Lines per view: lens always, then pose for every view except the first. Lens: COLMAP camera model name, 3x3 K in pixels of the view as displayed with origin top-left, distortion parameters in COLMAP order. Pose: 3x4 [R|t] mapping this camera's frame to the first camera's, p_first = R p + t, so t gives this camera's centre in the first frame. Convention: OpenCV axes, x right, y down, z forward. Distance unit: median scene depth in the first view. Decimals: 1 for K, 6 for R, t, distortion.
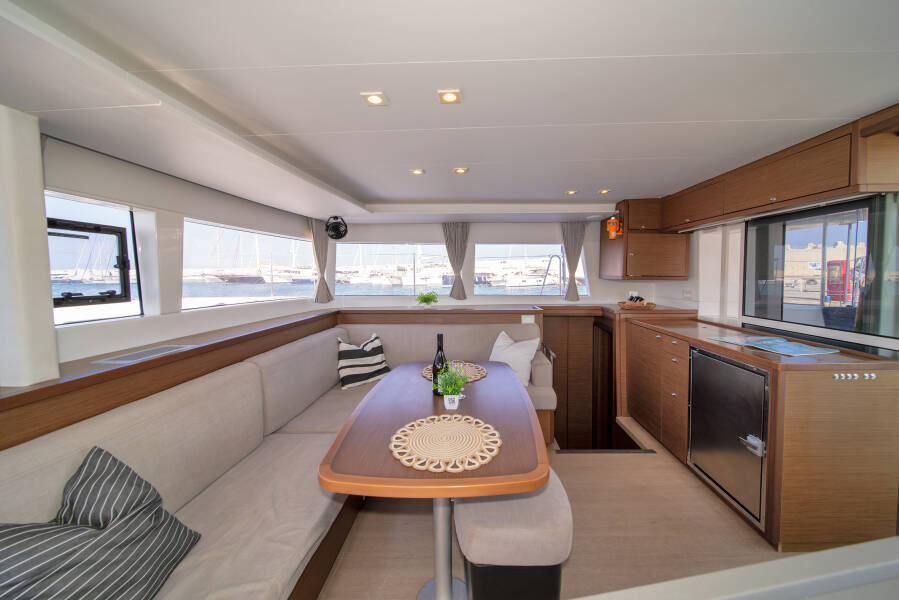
lens RADIAL K [[397.6, 0, 449.5], [0, 397.6, 300.0], [0, 0, 1]] dist [-0.002791, -0.000225]
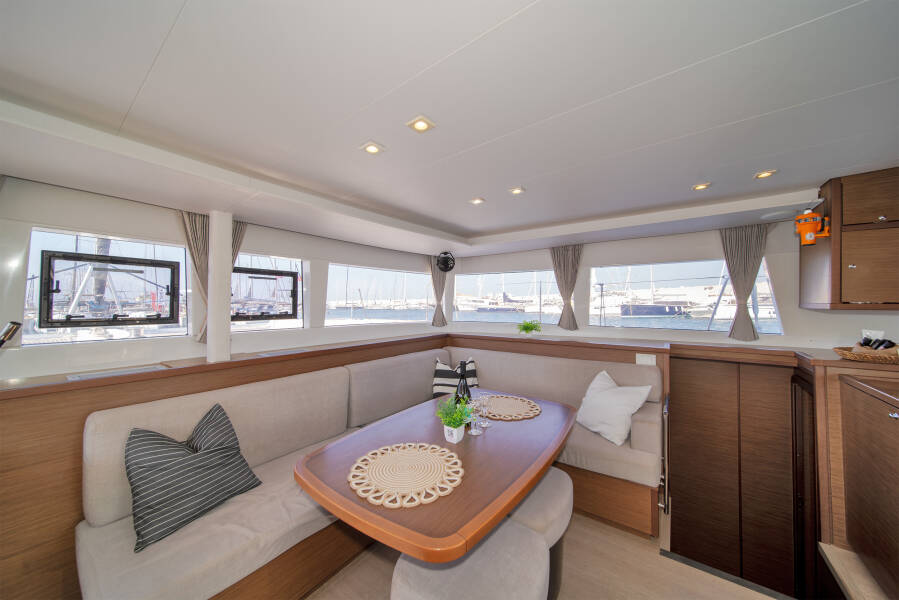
lens RADIAL K [[355.3, 0, 449.5], [0, 355.3, 300.0], [0, 0, 1]] dist [0.000376, -0.000054]
pose [[0.750422, -0.008139, -0.660909, 0.393878], [-0.045163, 0.996956, -0.063558, -0.005753], [0.659415, 0.077544, 0.747769, 0.238739]]
